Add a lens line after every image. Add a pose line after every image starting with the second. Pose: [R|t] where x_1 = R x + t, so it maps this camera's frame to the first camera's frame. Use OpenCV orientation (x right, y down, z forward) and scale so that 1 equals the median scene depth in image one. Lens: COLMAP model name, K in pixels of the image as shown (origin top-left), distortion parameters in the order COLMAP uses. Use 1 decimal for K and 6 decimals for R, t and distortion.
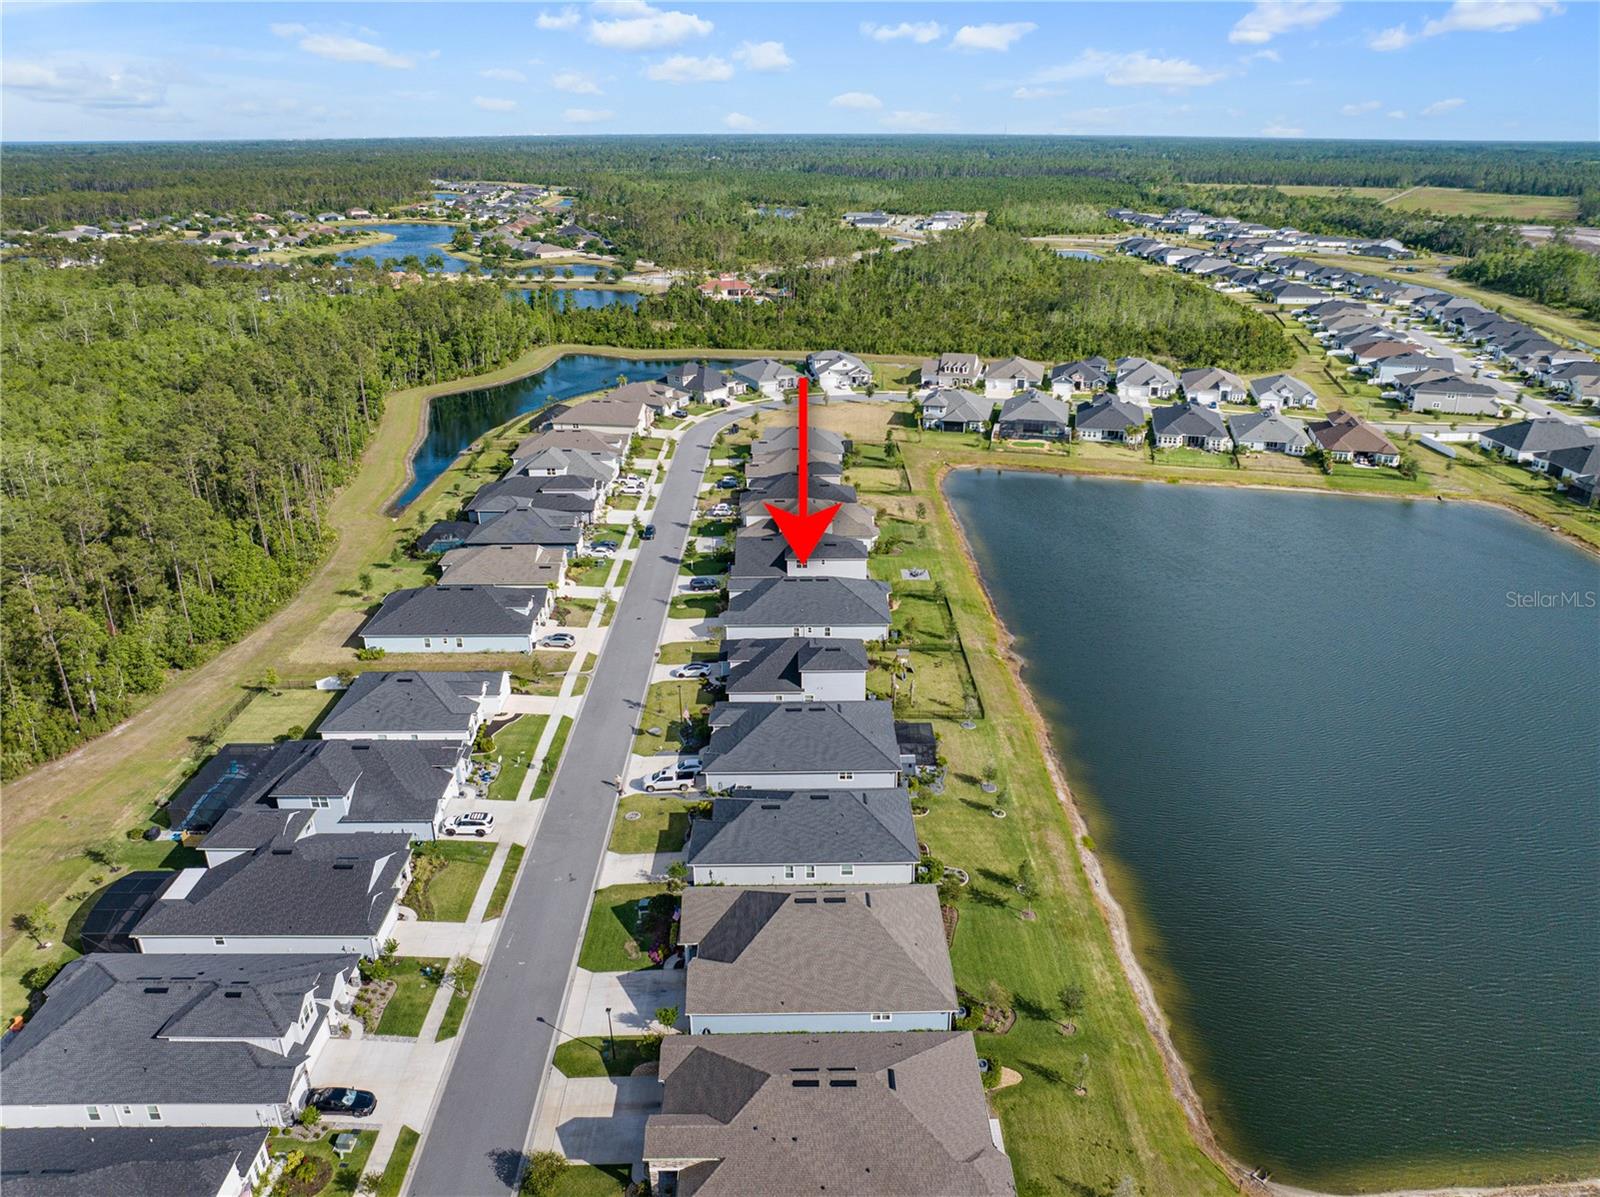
lens RADIAL K [[1105.7, 0, 824.8], [0, 1105.7, 610.9], [0, 0, 1]] dist [-0.033440, -0.001490]
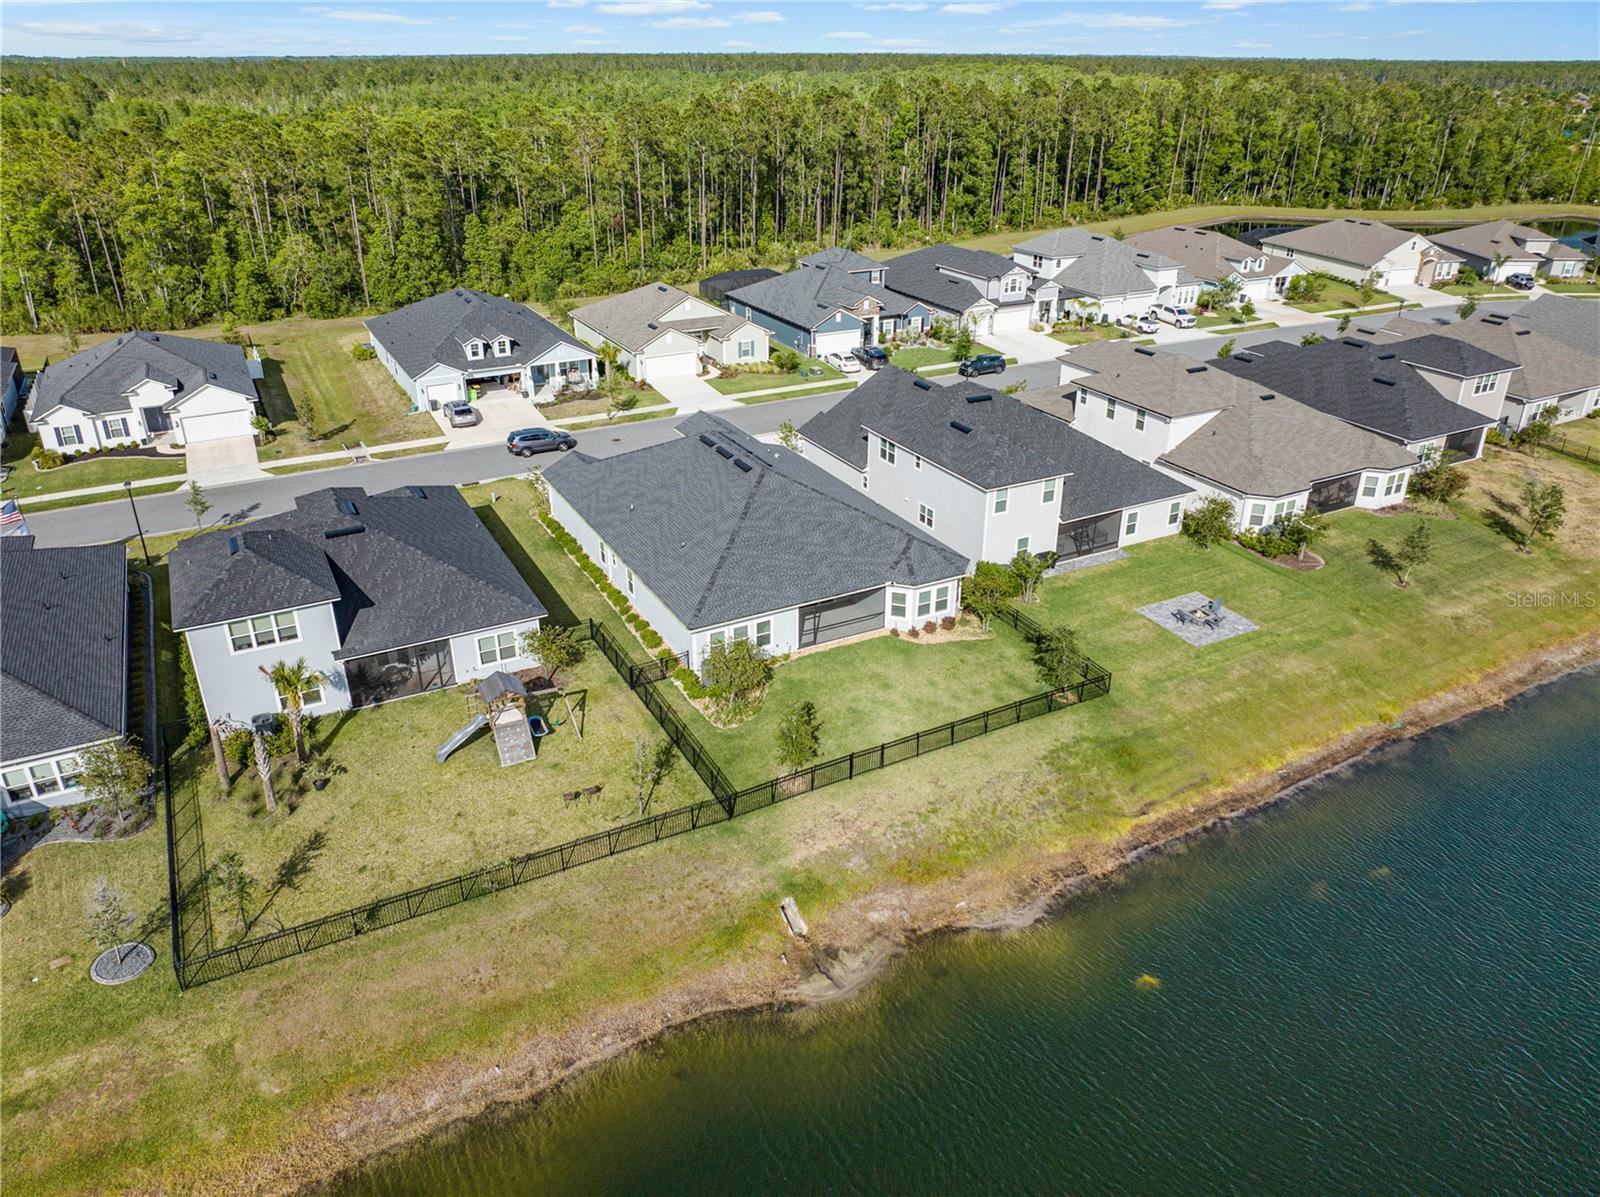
lens RADIAL K [[1122.2, 0, 799.8], [0, 1122.2, 590.7], [0, 0, 1]] dist [-0.035409, 0.002505]
pose [[0.450681, 0.386900, -0.804484, 0.321835], [-0.357567, 0.903982, 0.234439, -0.083900], [0.817944, 0.182000, 0.545750, 0.811291]]
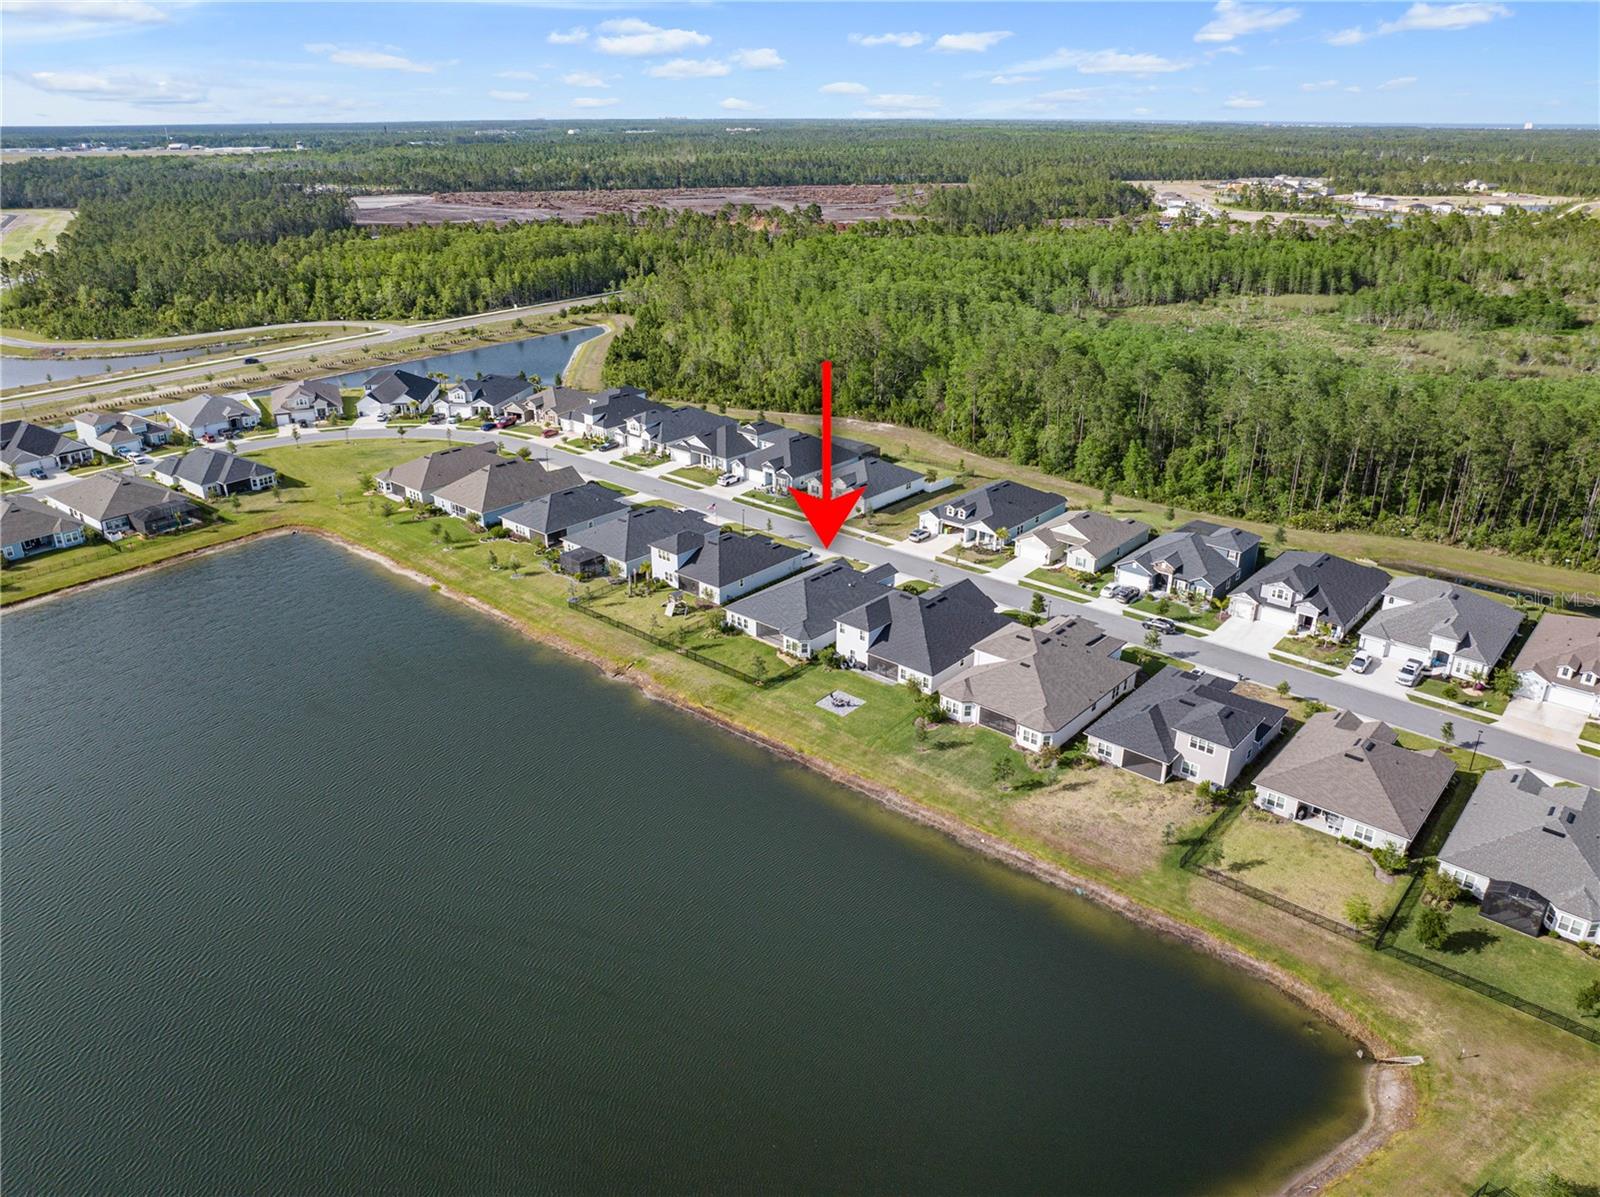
lens RADIAL K [[1130.7, 0, 802.2], [0, 1130.7, 568.4], [0, 0, 1]] dist [-0.008594, -0.052228]
pose [[-0.675981, 0.272601, -0.684645, 0.667472], [-0.297228, 0.749282, 0.591804, -0.609108], [0.674319, 0.603544, -0.425476, 1.398761]]
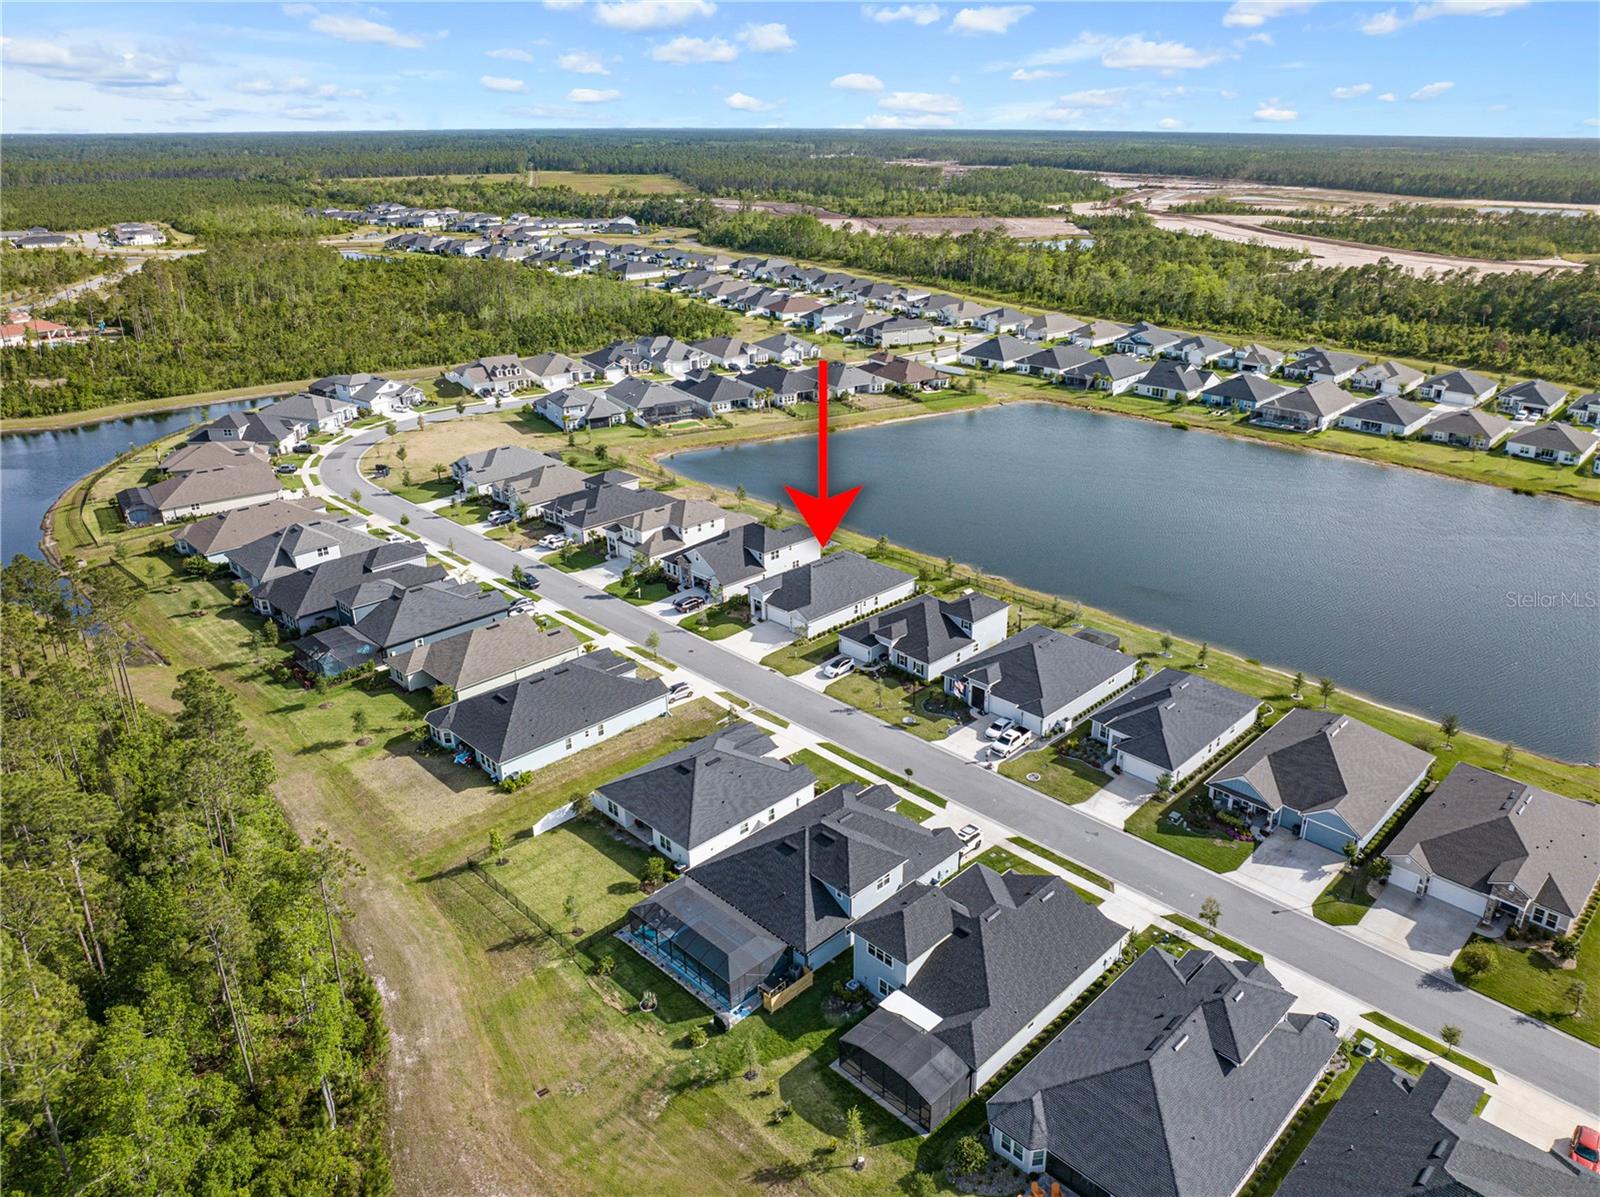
lens RADIAL K [[1105.7, 0, 824.8], [0, 1105.7, 610.9], [0, 0, 1]] dist [-0.033440, -0.001490]
pose [[0.716943, -0.281240, 0.637885, -0.676880], [0.277287, 0.954560, 0.109208, -0.096177], [-0.639613, 0.098581, 0.762349, 0.226799]]
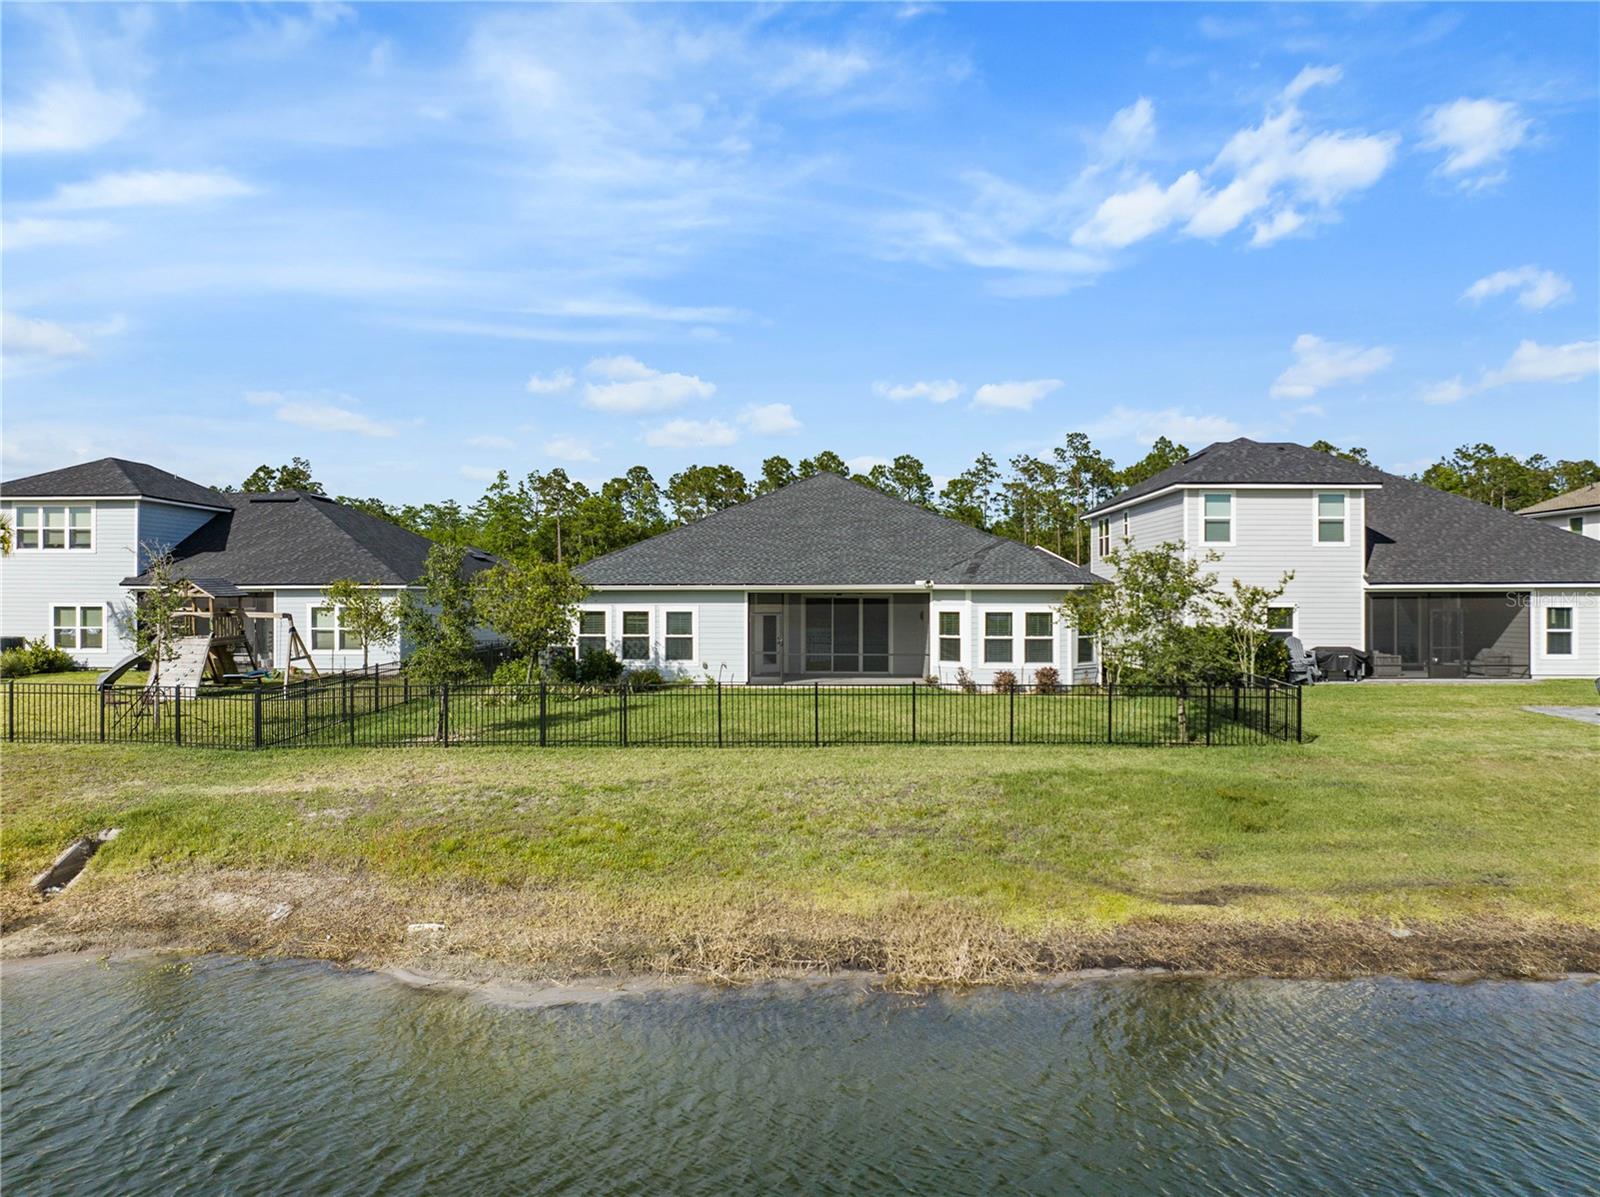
lens RADIAL K [[1122.2, 0, 799.8], [0, 1122.2, 590.7], [0, 0, 1]] dist [-0.035409, 0.002505]
pose [[-0.060082, -0.009741, -0.998146, 0.244020], [-0.399709, 0.916517, 0.015116, -0.008888], [0.914671, 0.399876, -0.058959, 1.013163]]
